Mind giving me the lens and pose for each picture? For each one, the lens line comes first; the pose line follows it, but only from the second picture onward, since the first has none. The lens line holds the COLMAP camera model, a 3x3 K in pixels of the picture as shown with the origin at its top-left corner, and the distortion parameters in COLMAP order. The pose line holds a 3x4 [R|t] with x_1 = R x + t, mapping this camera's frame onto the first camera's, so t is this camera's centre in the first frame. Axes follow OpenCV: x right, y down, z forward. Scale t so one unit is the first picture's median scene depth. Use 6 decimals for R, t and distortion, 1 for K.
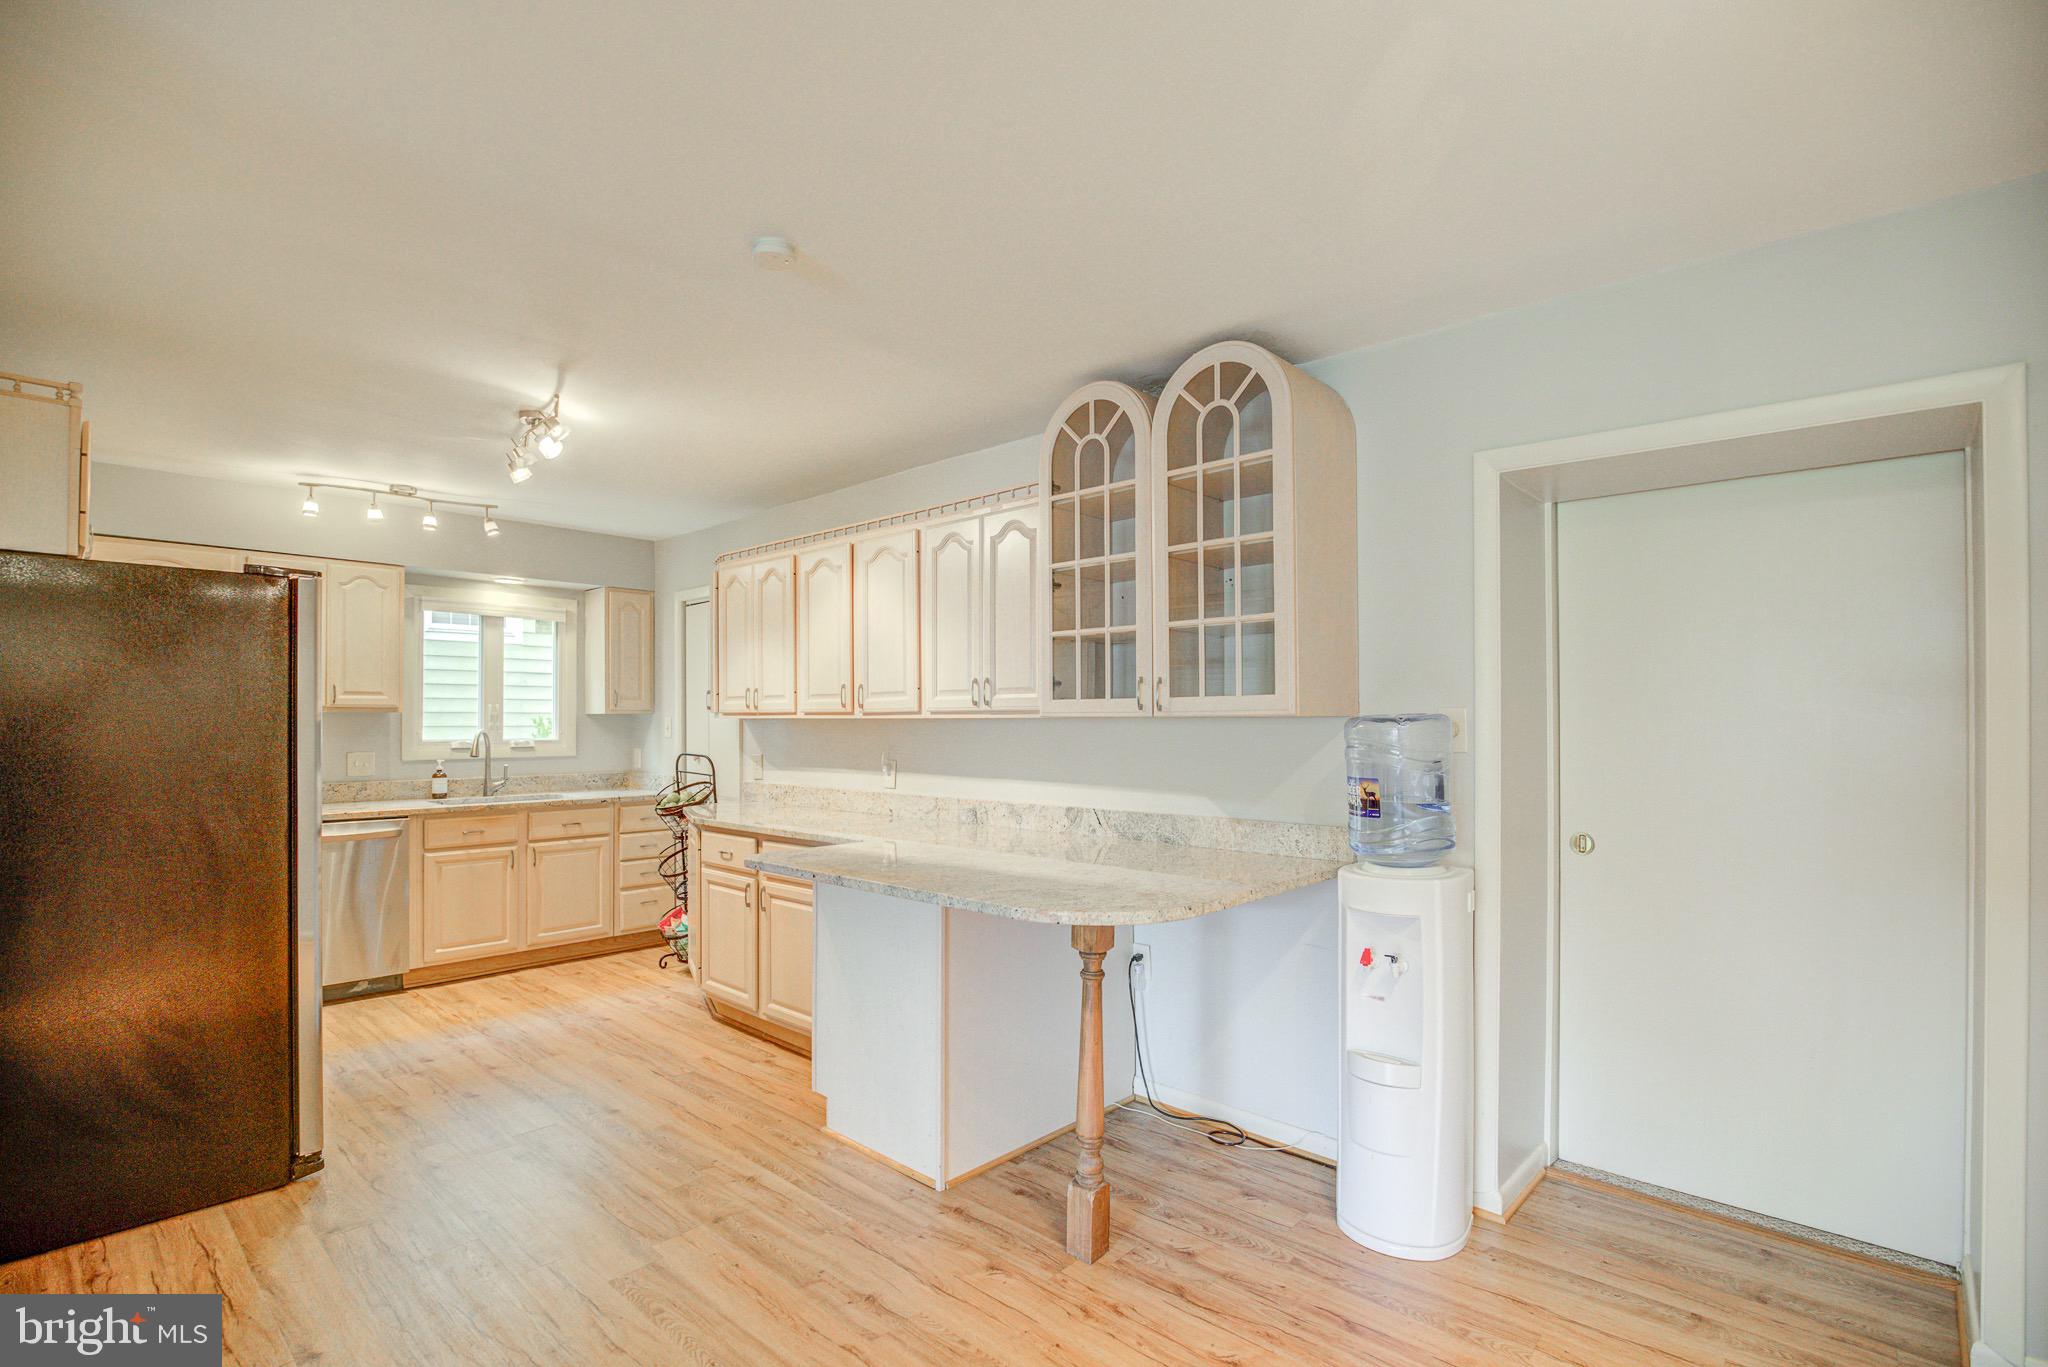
lens RADIAL K [[956.8, 0, 1037.7], [0, 956.8, 712.2], [0, 0, 1]] dist [-0.028840, -0.000439]
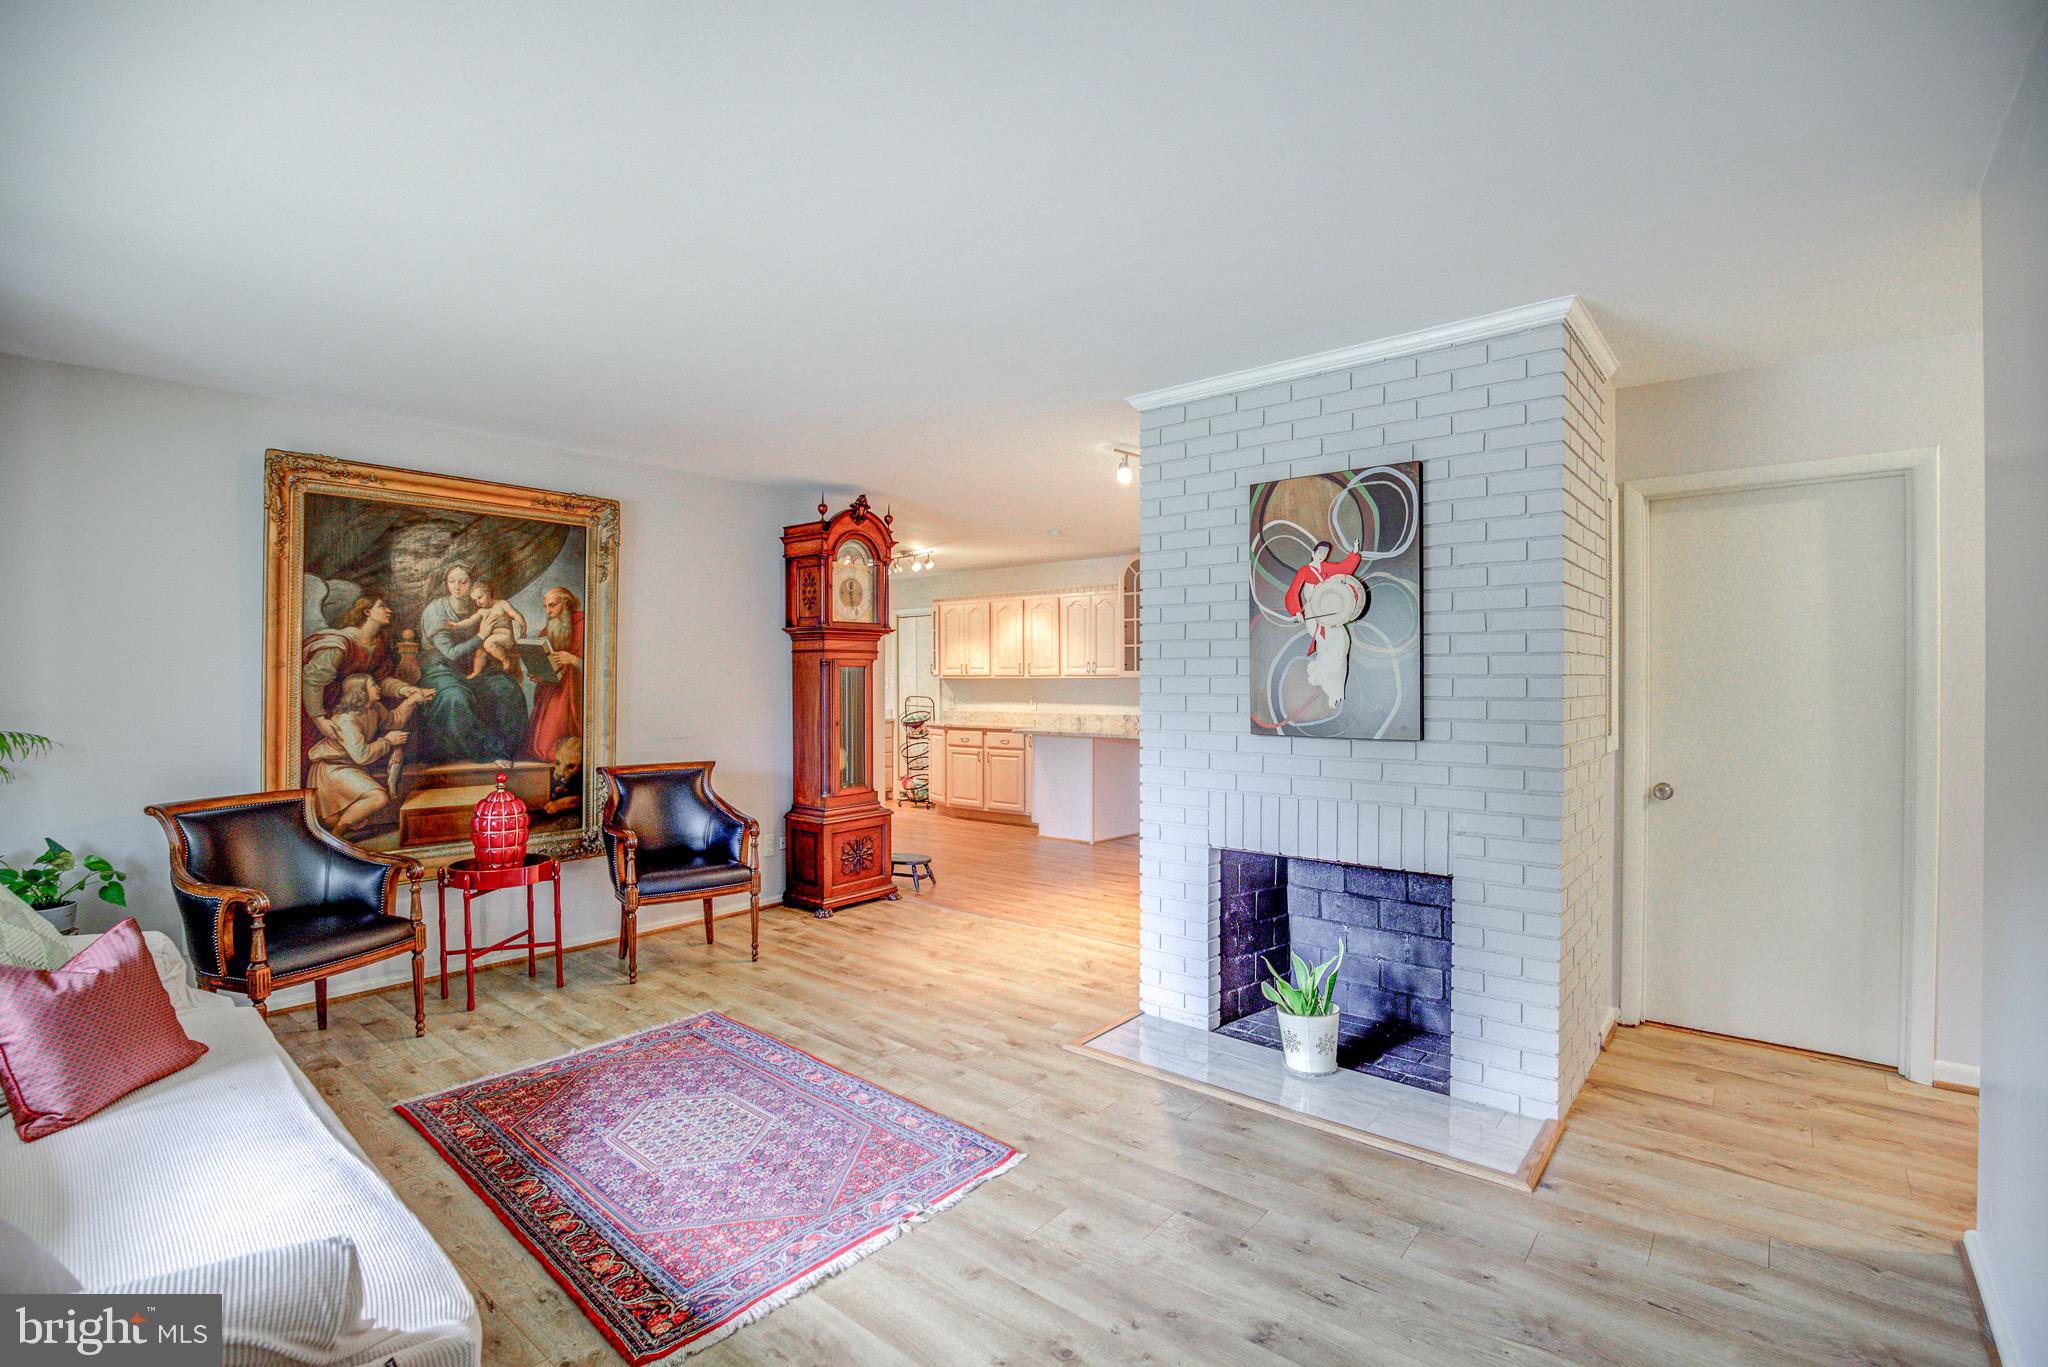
lens RADIAL K [[956.8, 0, 1021.8], [0, 956.8, 683.7], [0, 0, 1]] dist [-0.028840, -0.000439]
pose [[0.999323, -0.000332, 0.036778, -0.225741], [-0.000182, 0.999902, 0.013983, -0.009227], [-0.036780, -0.013980, 0.999226, -0.997553]]
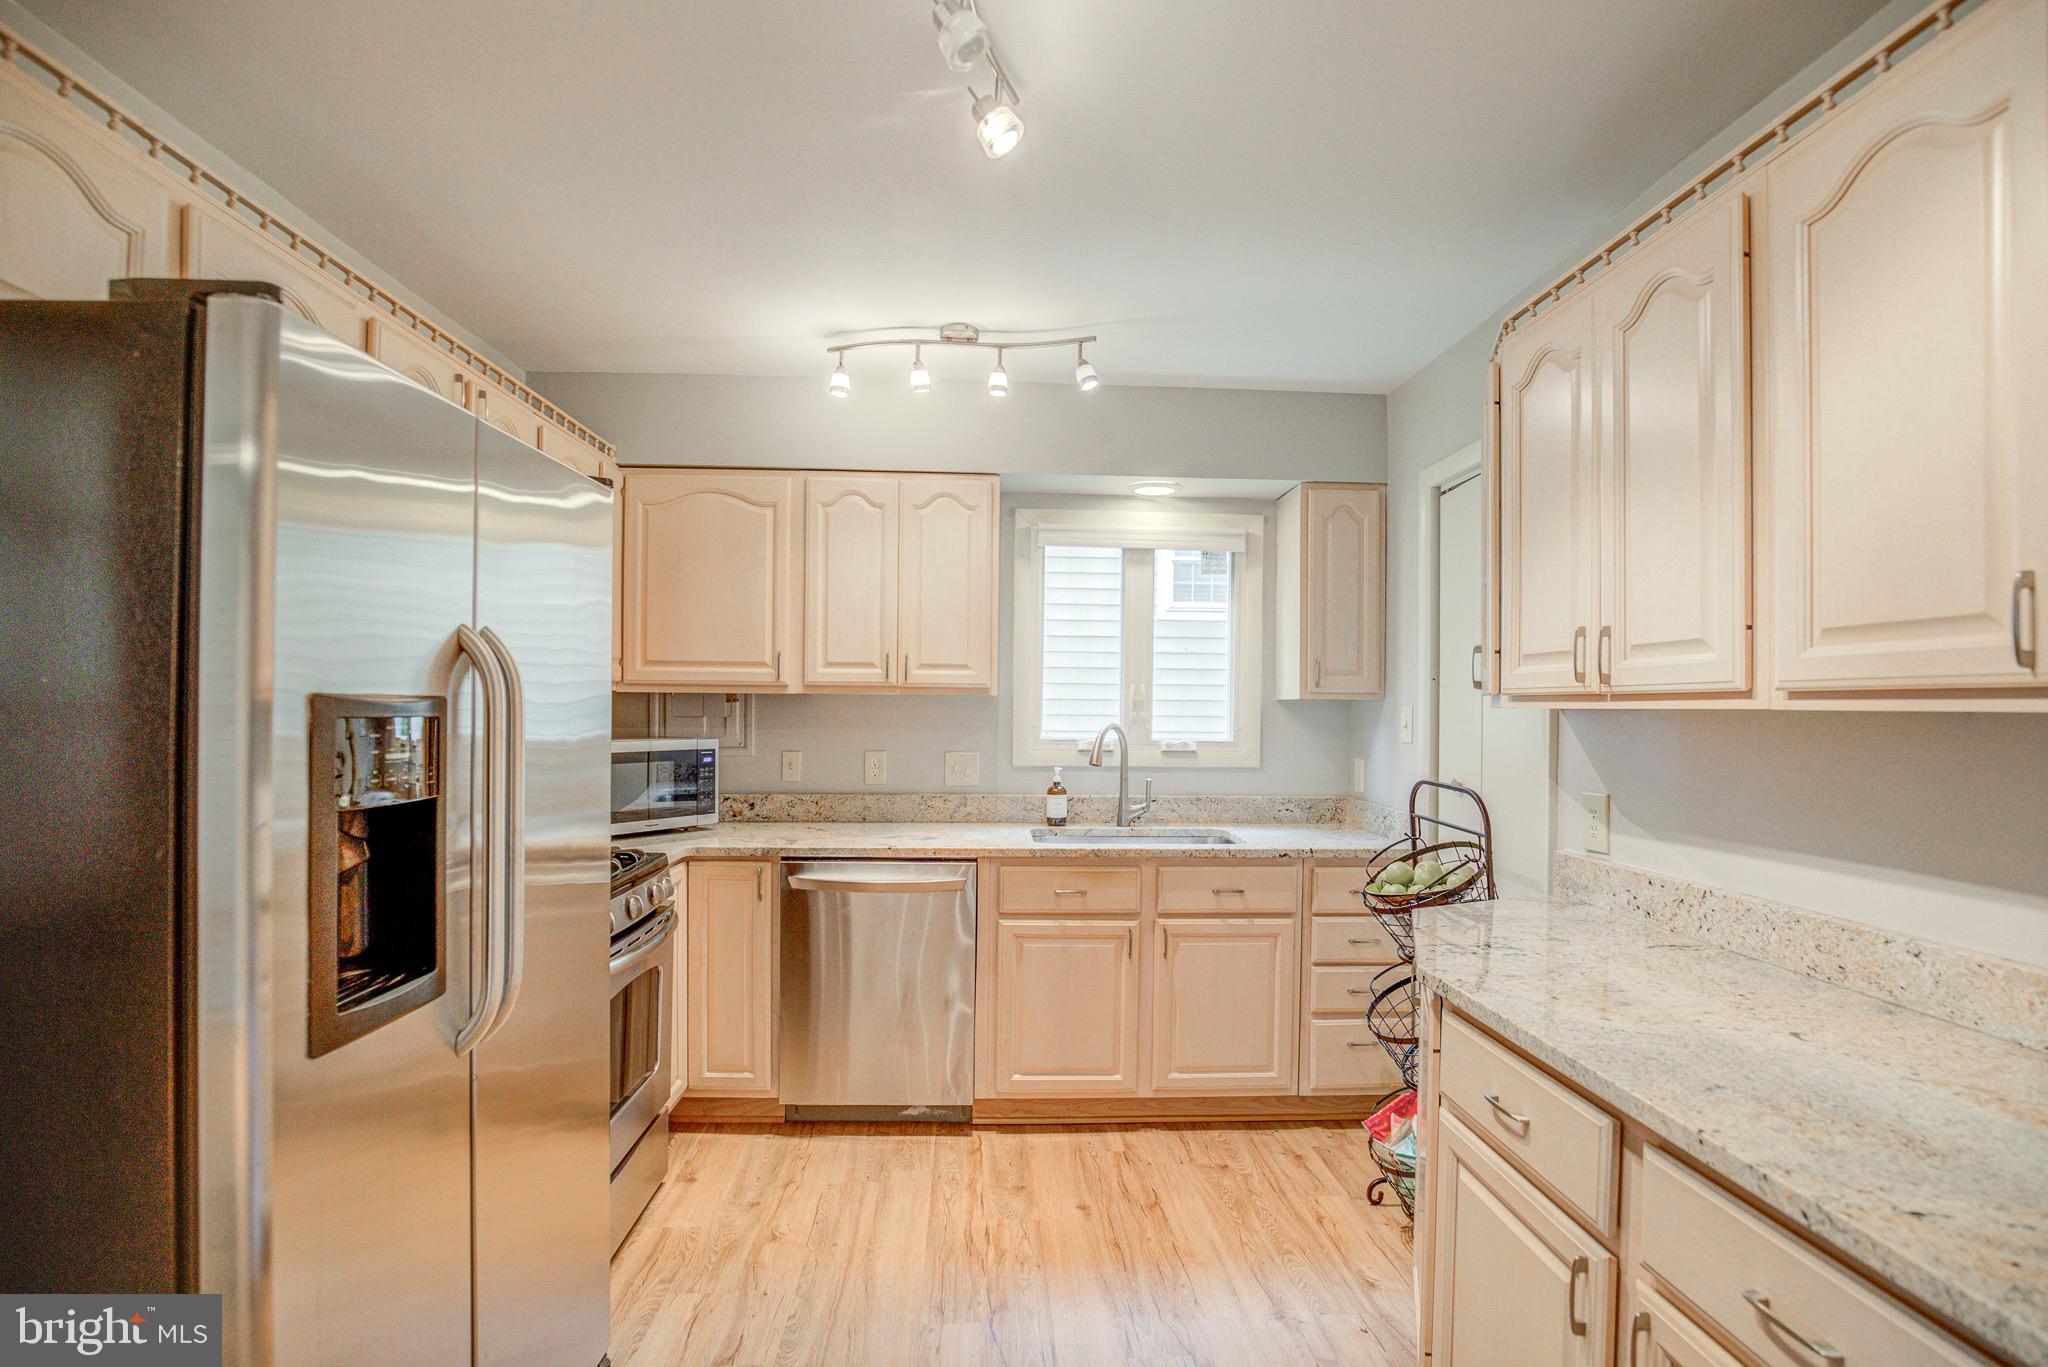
lens RADIAL K [[956.8, 0, 1025.3], [0, 956.8, 714.9], [0, 0, 1]] dist [-0.028840, -0.000439]
pose [[0.697684, 0.013334, -0.716281, -0.174075], [-0.004600, 0.999890, 0.014134, 0.004378], [0.716391, -0.006566, 0.697668, 0.537990]]
